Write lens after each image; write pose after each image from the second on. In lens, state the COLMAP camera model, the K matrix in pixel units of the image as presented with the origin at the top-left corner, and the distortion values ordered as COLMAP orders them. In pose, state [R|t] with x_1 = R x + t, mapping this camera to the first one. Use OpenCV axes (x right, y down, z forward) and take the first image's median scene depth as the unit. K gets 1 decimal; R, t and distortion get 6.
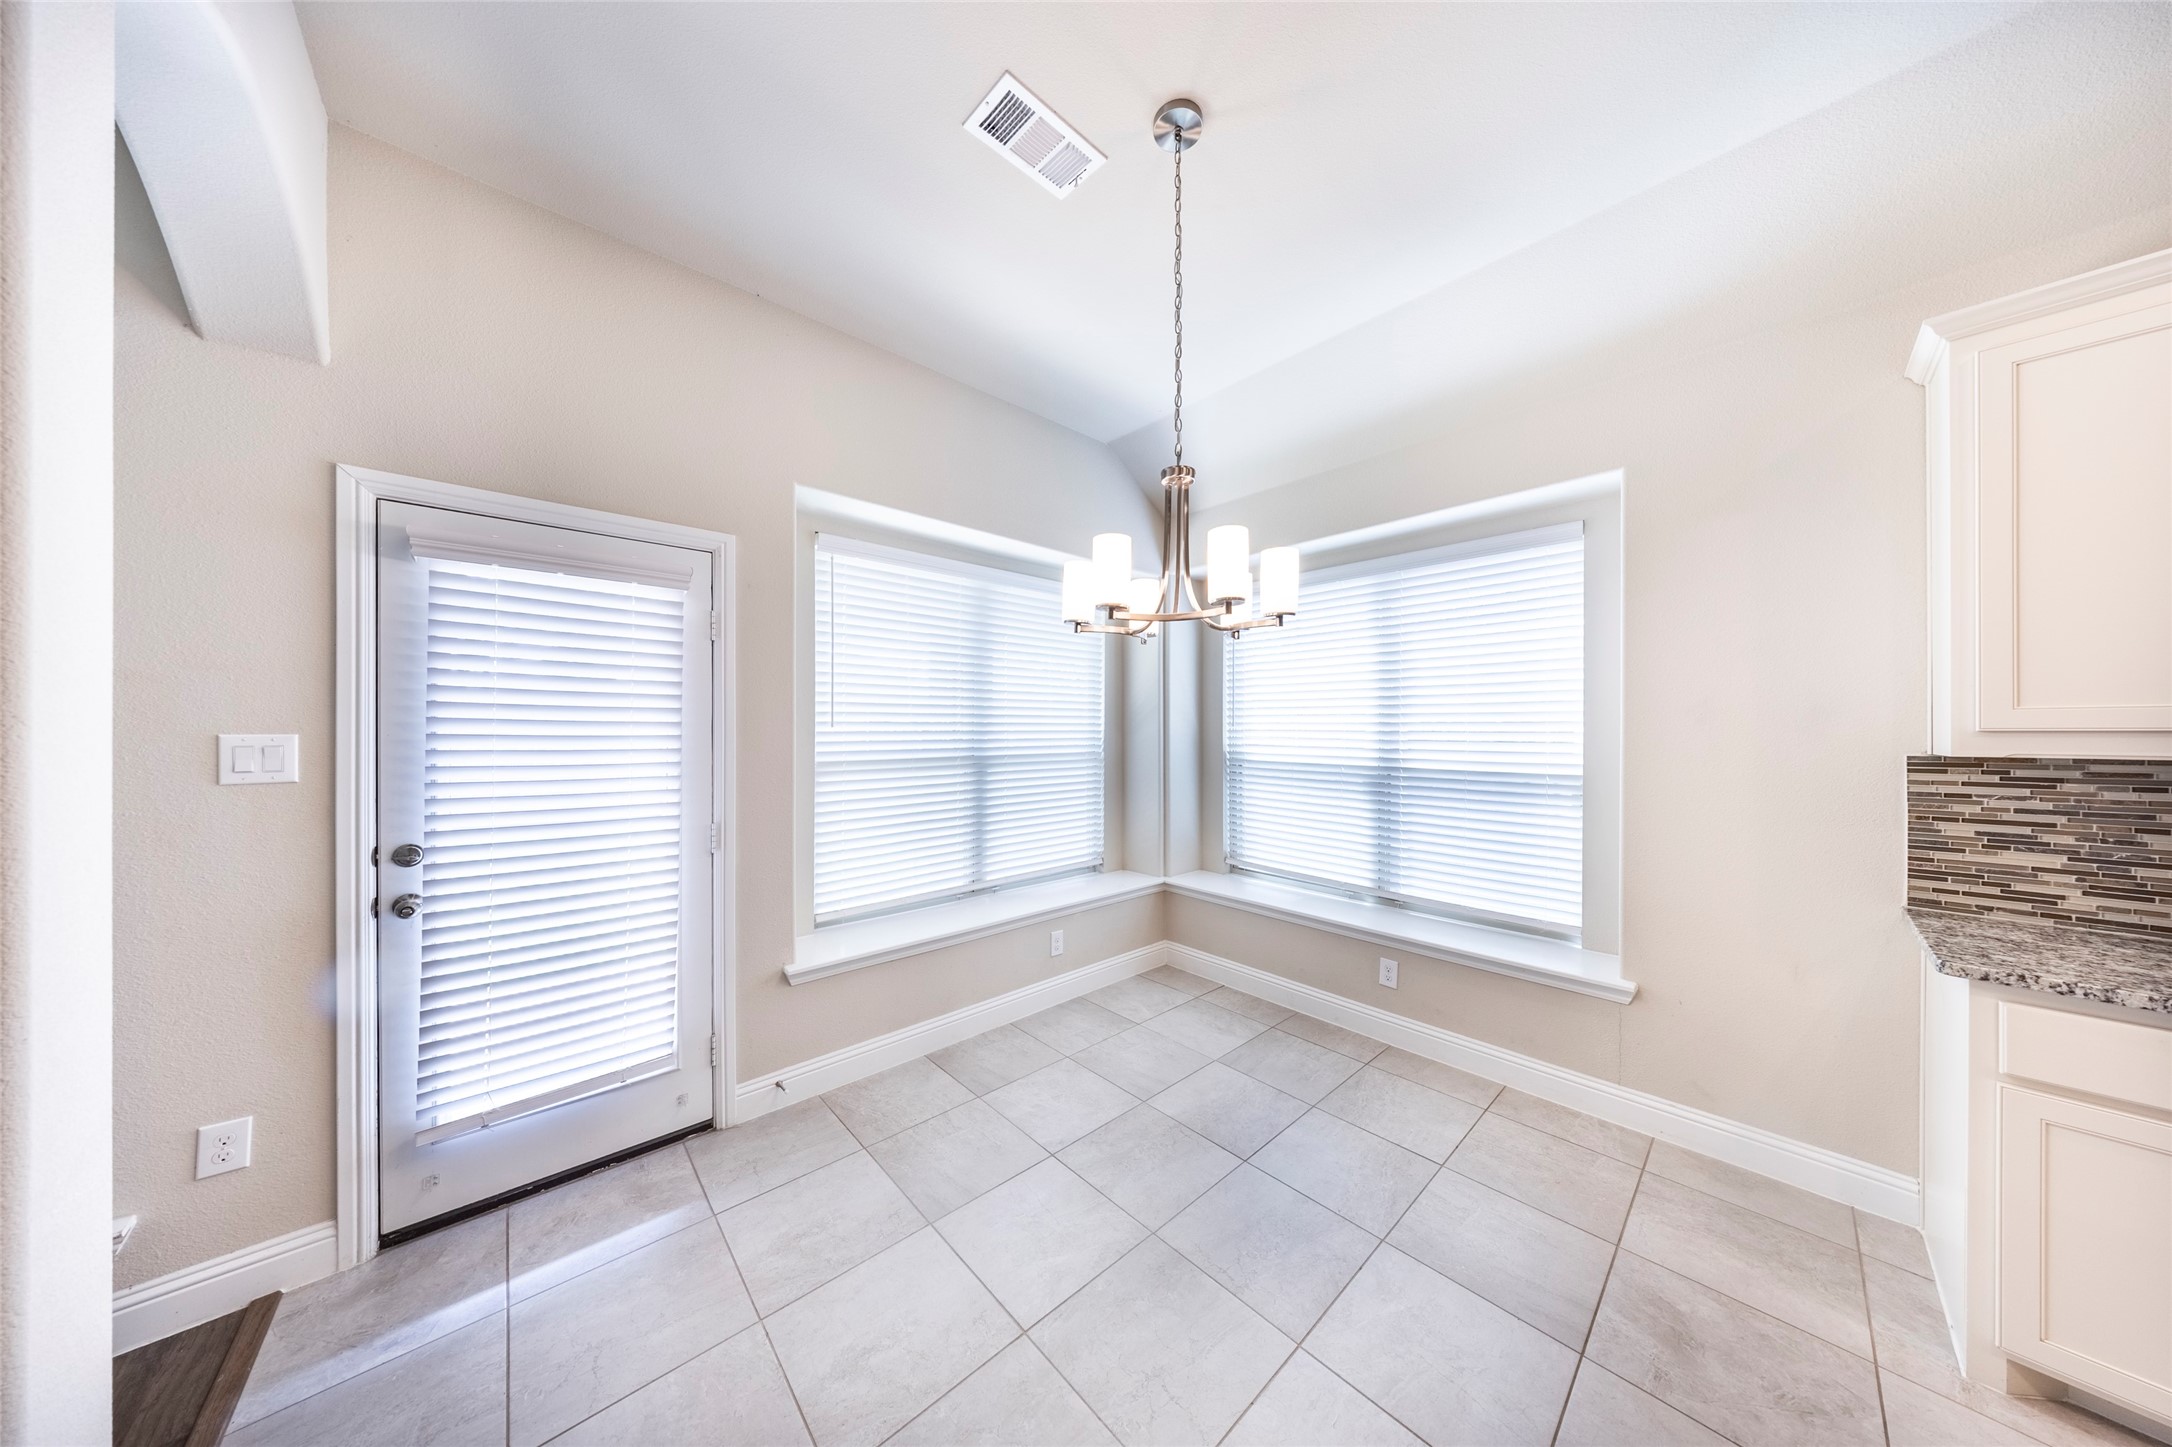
lens RADIAL K [[645.8, 0, 1086.0], [0, 645.8, 723.5], [0, 0, 1]] dist [0.000186, -0.001272]
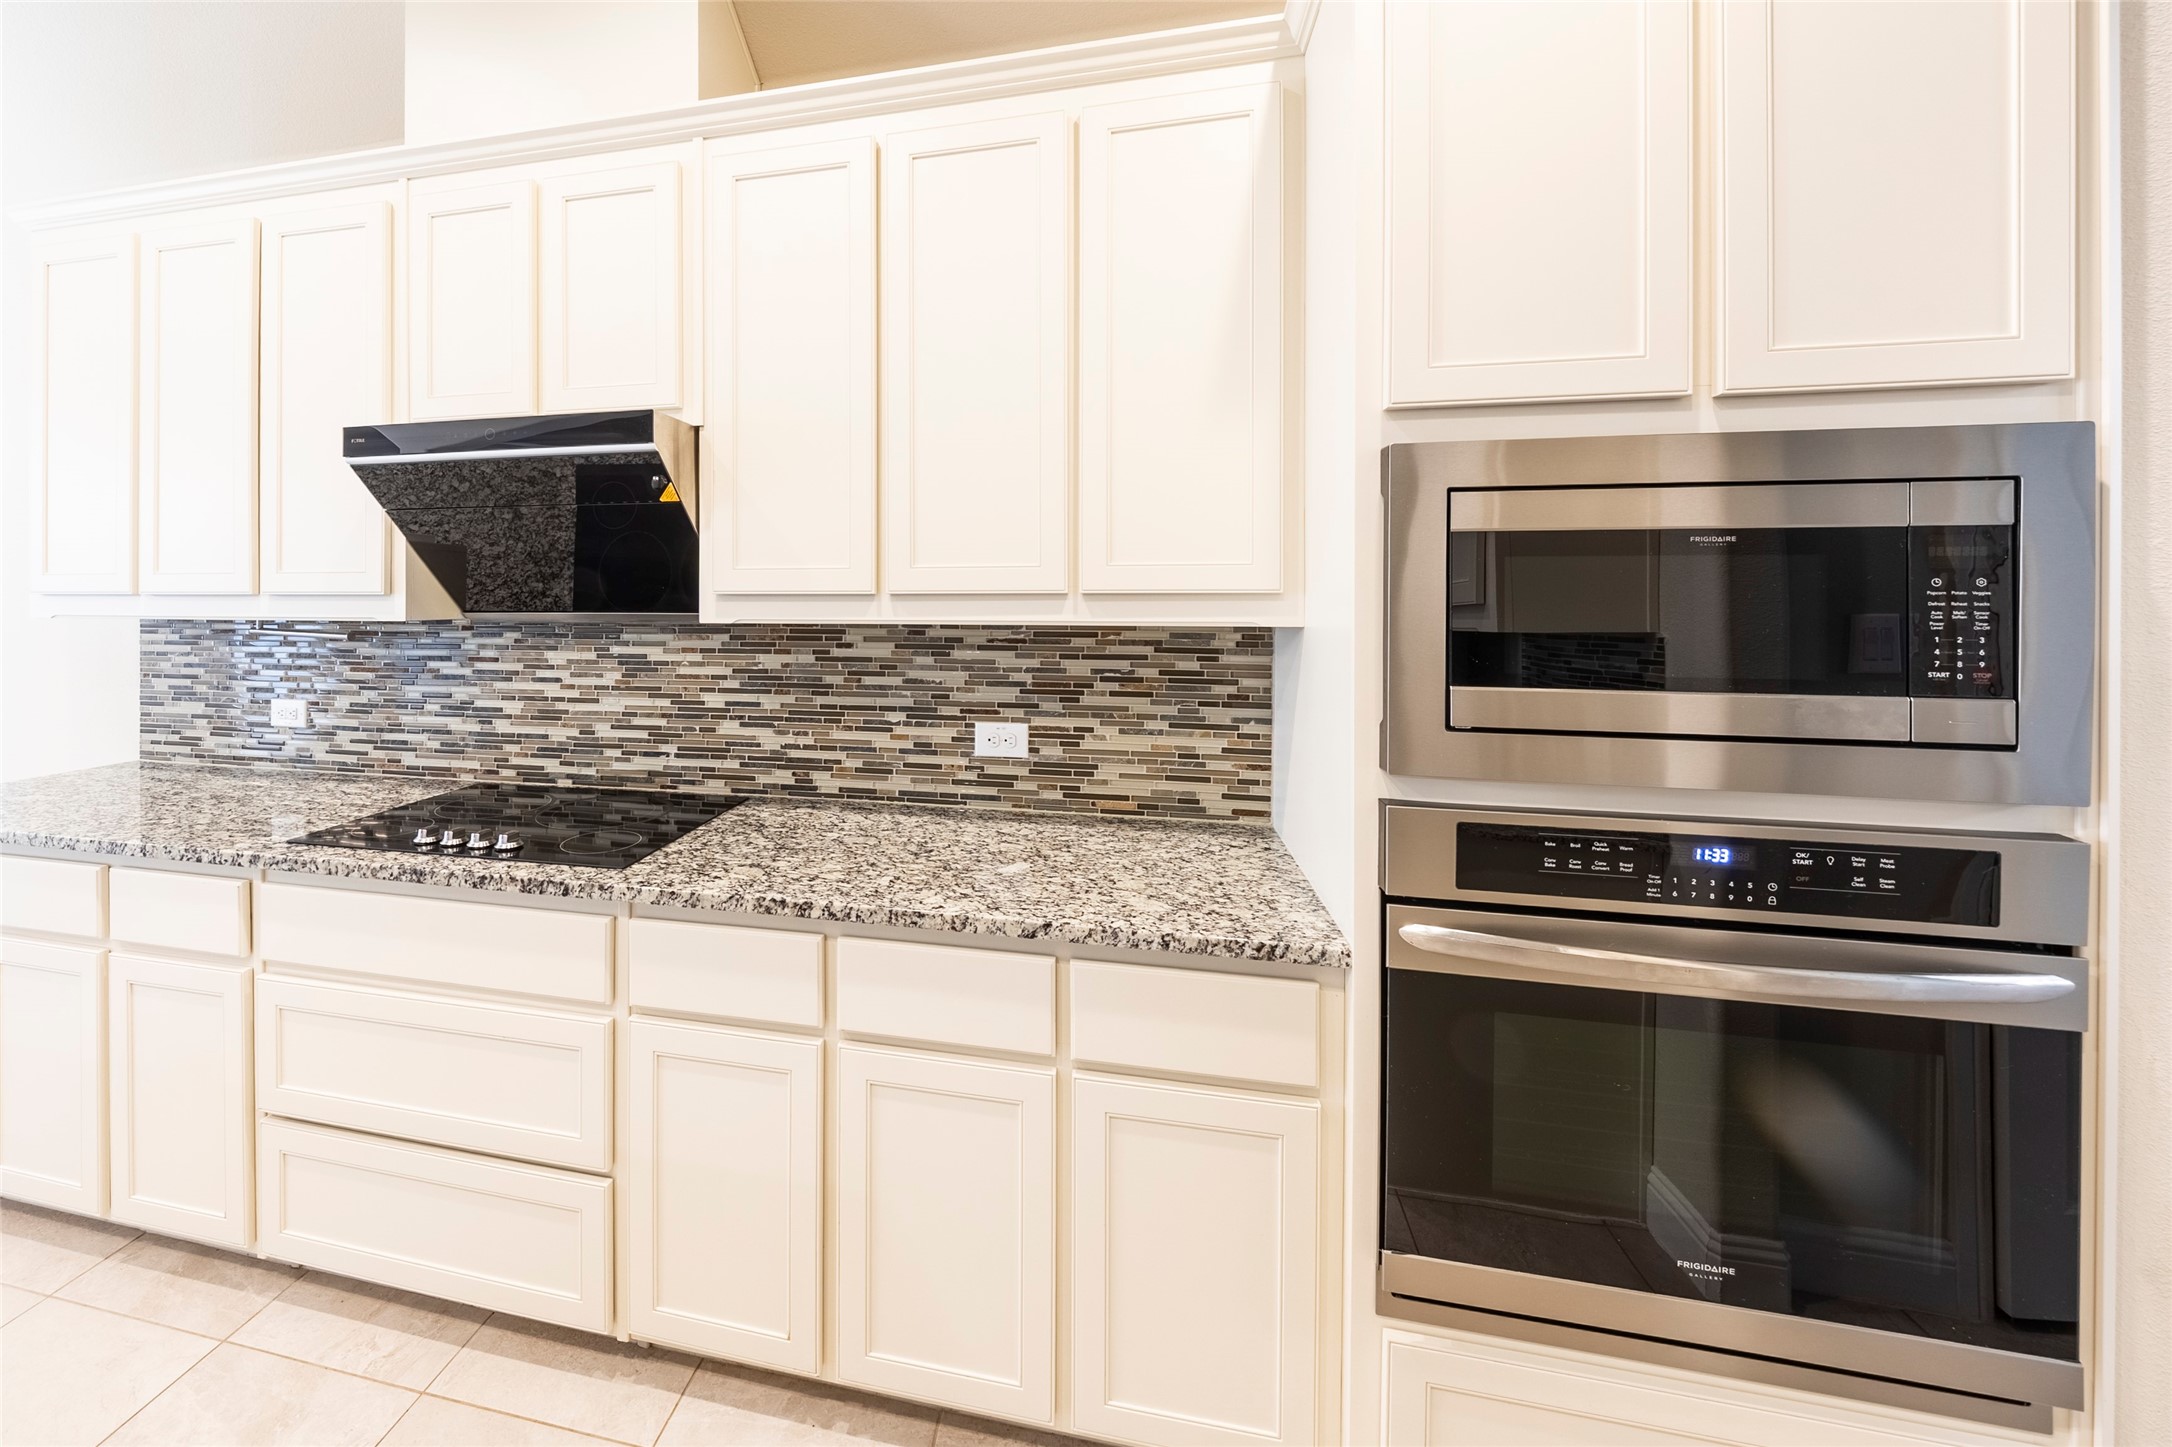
lens RADIAL K [[848.0, 0, 902.8], [0, 848.0, 591.8], [0, 0, 1]] dist [0.009138, -0.000264]
pose [[0.836577, -0.005163, 0.547825, 1.270897], [-0.001947, 0.999921, 0.012397, -0.010262], [-0.547845, -0.011438, 0.836501, -0.703198]]
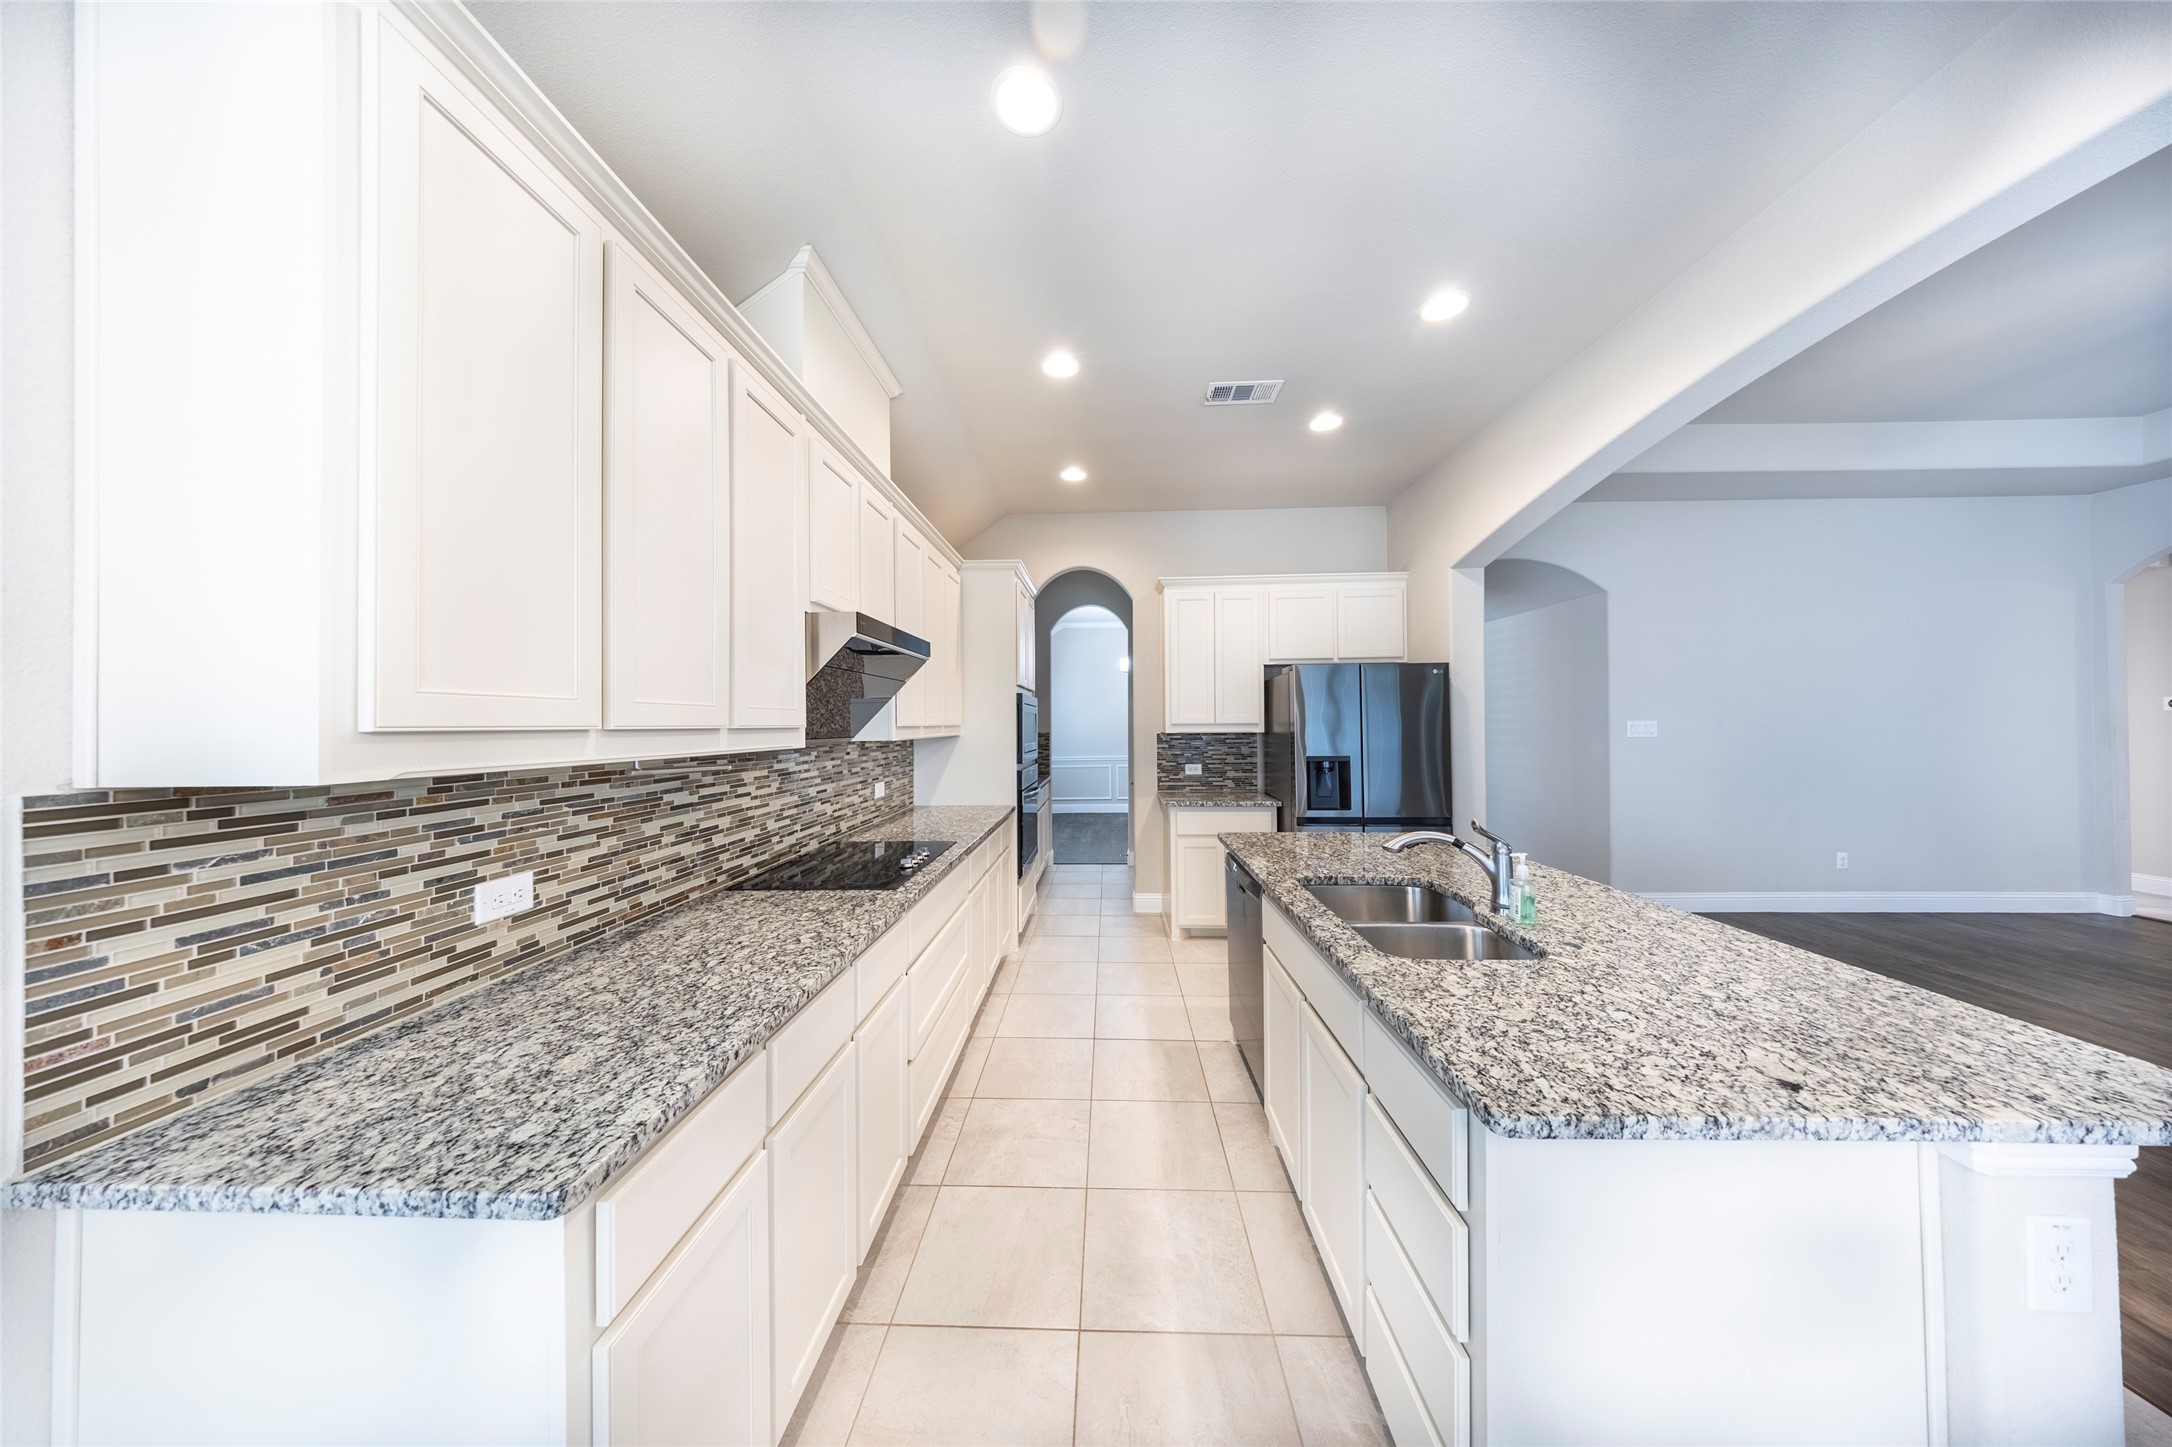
lens RADIAL K [[632.8, 0, 1101.0], [0, 632.8, 714.2], [0, 0, 1]] dist [-0.000388, -0.000125]
pose [[-0.718367, 0.014734, 0.695508, 0.420910], [-0.000144, 0.999773, -0.021328, 0.005230], [-0.695664, -0.015421, -0.718202, 0.666726]]
